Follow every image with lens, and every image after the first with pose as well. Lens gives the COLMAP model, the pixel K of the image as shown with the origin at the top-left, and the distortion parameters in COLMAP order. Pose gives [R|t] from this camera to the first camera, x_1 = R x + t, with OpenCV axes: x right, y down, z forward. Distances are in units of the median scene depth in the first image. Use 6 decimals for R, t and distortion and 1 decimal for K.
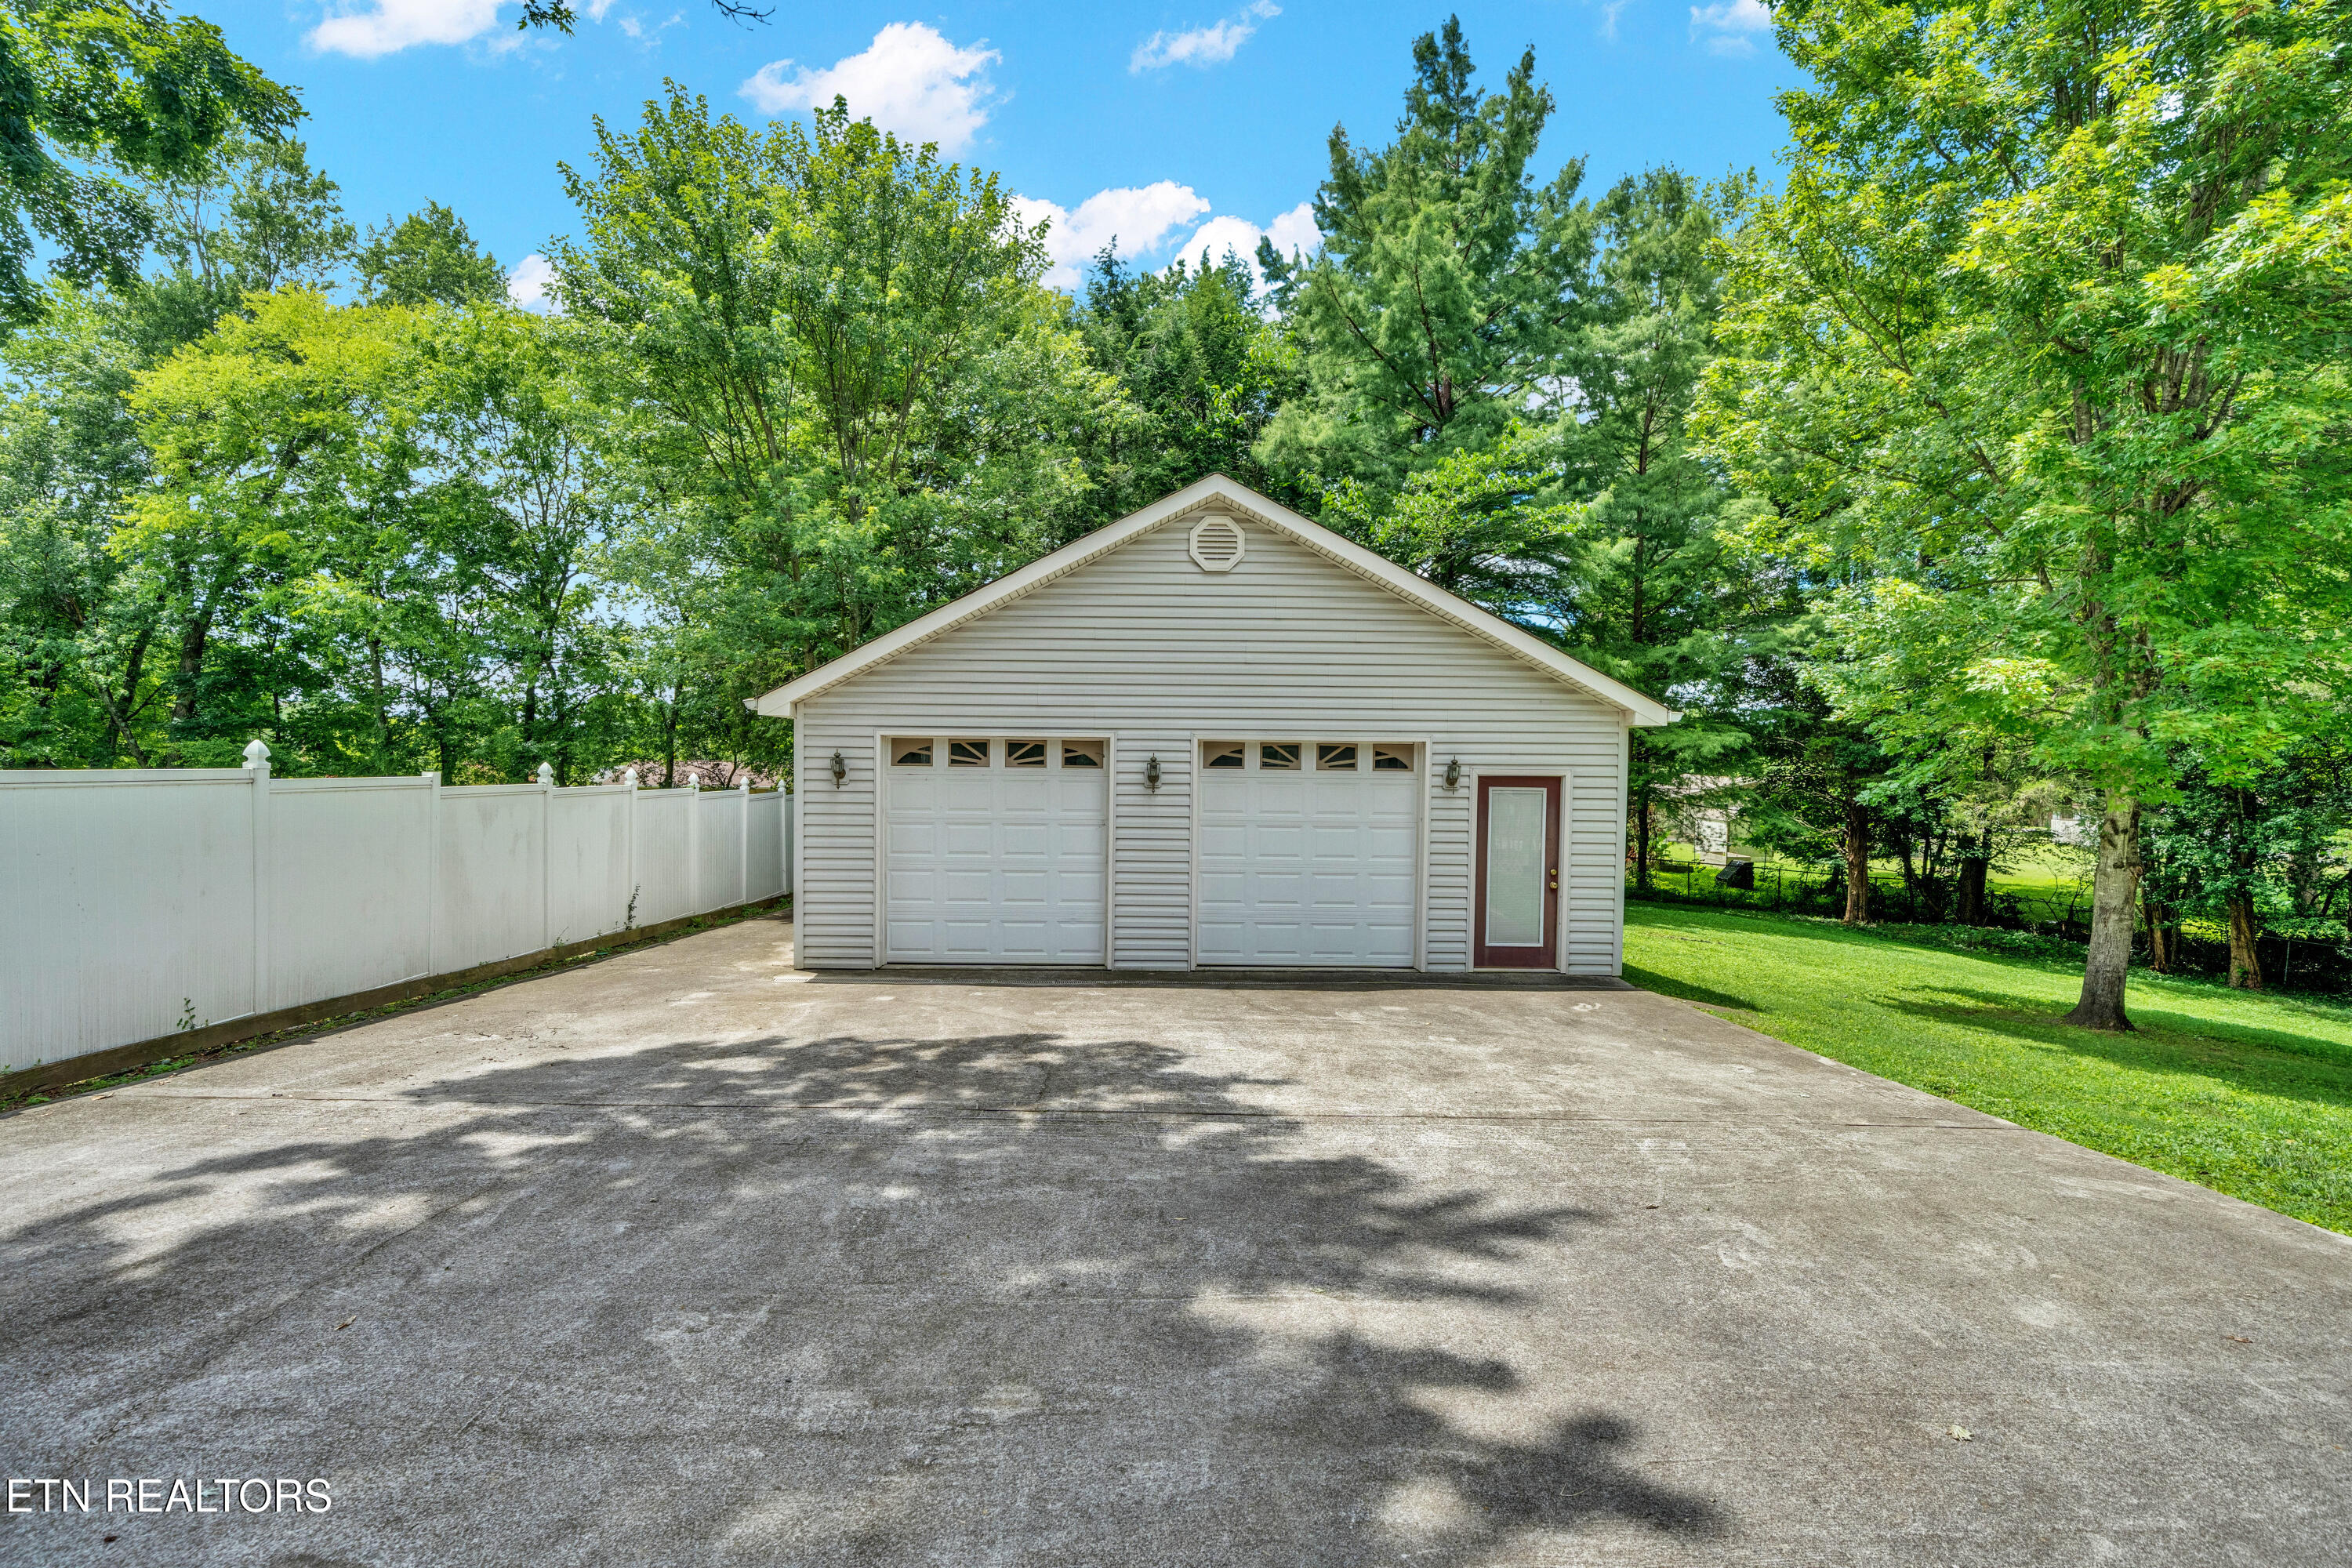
lens RADIAL K [[1079.1, 0, 1168.7], [0, 1079.1, 798.1], [0, 0, 1]] dist [-0.005273, -0.000504]
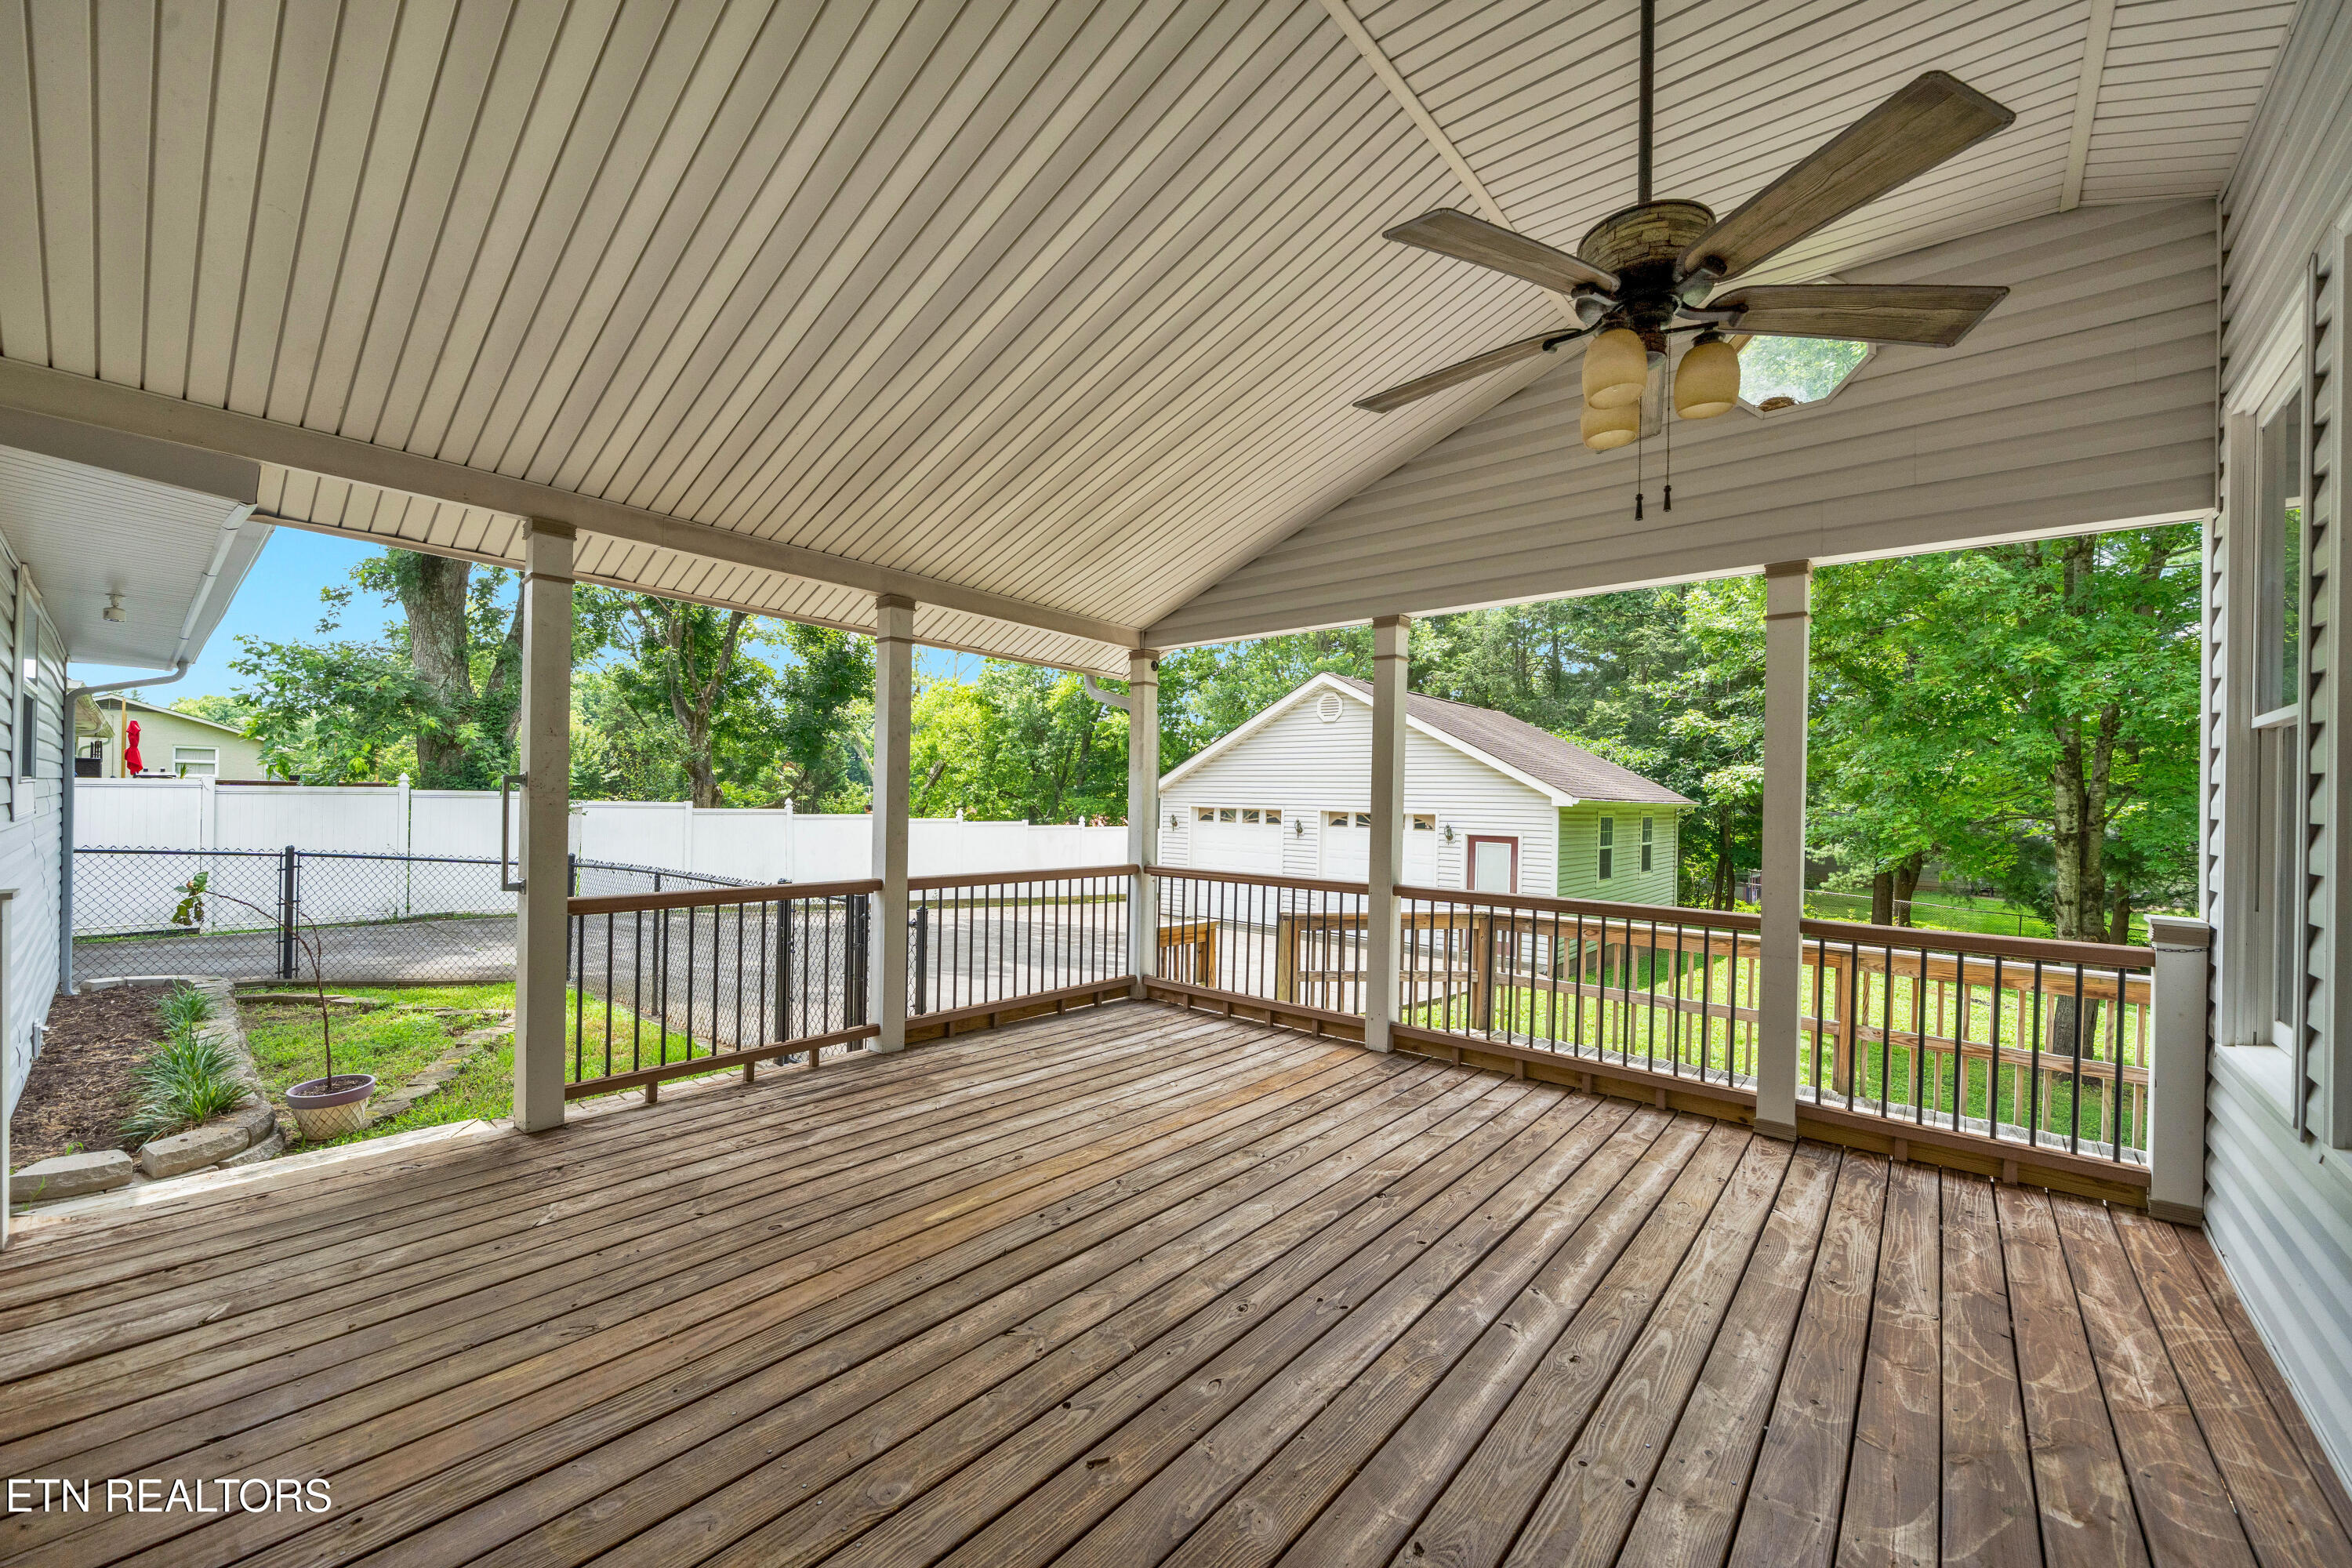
lens RADIAL K [[1079.1, 0, 1168.7], [0, 1079.1, 798.1], [0, 0, 1]] dist [-0.005273, -0.000504]
pose [[0.728864, 0.006251, -0.684630, 1.086719], [-0.056738, 0.997070, -0.051300, 0.034464], [0.682303, 0.076235, 0.727083, -0.512115]]
